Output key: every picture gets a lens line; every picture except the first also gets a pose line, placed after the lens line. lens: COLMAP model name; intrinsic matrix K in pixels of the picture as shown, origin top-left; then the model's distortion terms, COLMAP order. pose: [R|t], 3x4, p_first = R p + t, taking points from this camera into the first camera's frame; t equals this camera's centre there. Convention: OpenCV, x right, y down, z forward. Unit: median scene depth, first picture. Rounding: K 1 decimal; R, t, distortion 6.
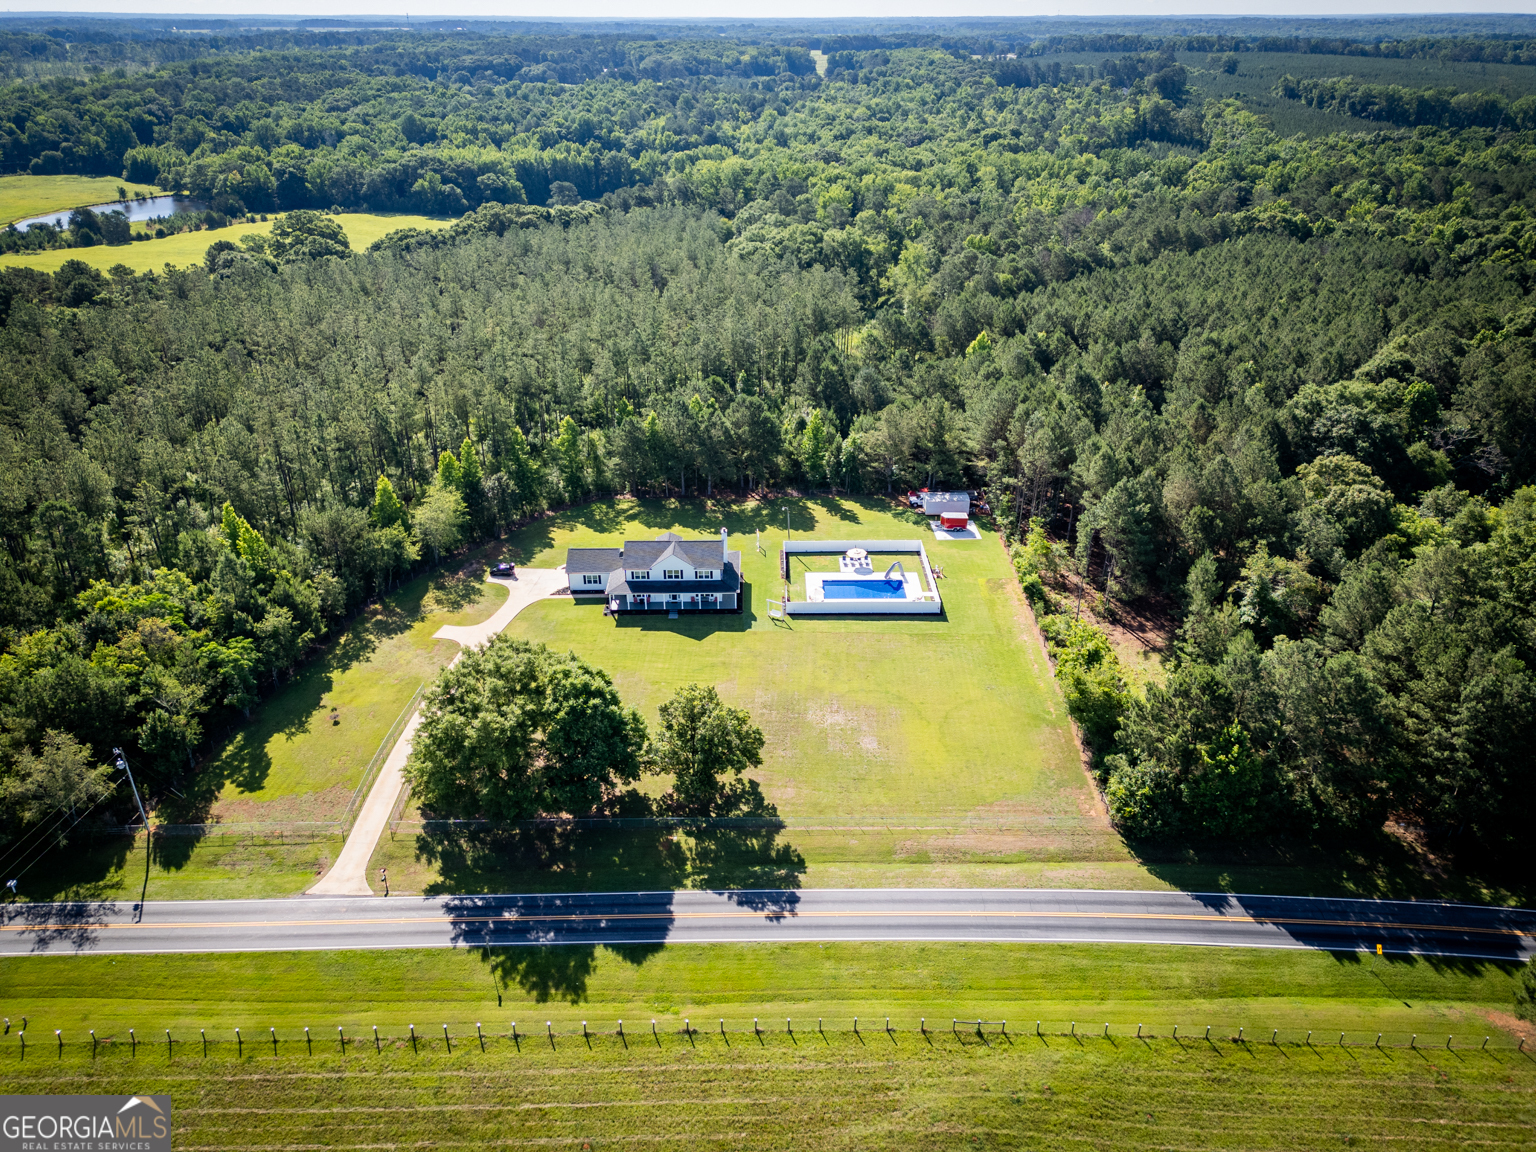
lens RADIAL K [[1072.9, 0, 768.0], [0, 1072.9, 576.0], [0, 0, 1]] dist [0.119280, -0.130032]
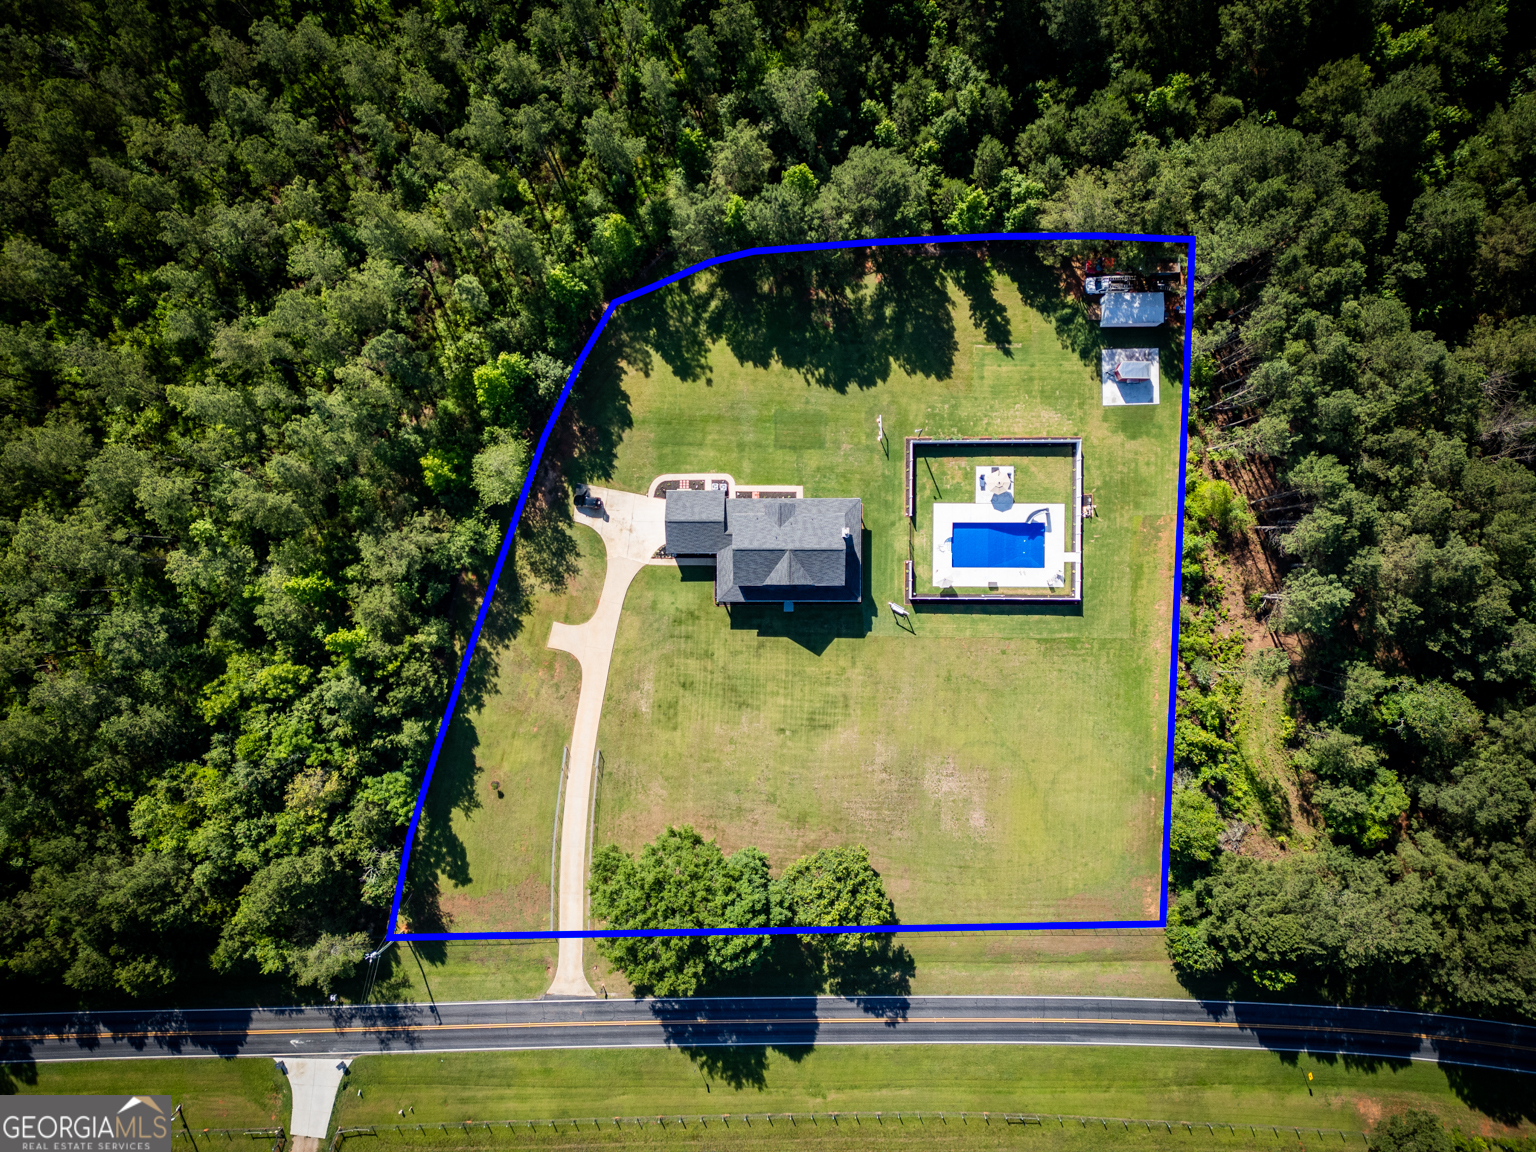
lens RADIAL K [[1072.9, 0, 768.0], [0, 1072.9, 576.0], [0, 0, 1]] dist [0.119280, -0.130032]
pose [[0.999801, 0.009637, -0.017440, -0.121949], [0.011233, 0.450346, 0.892783, -1.099148], [0.016458, -0.892802, 0.450149, 0.806166]]
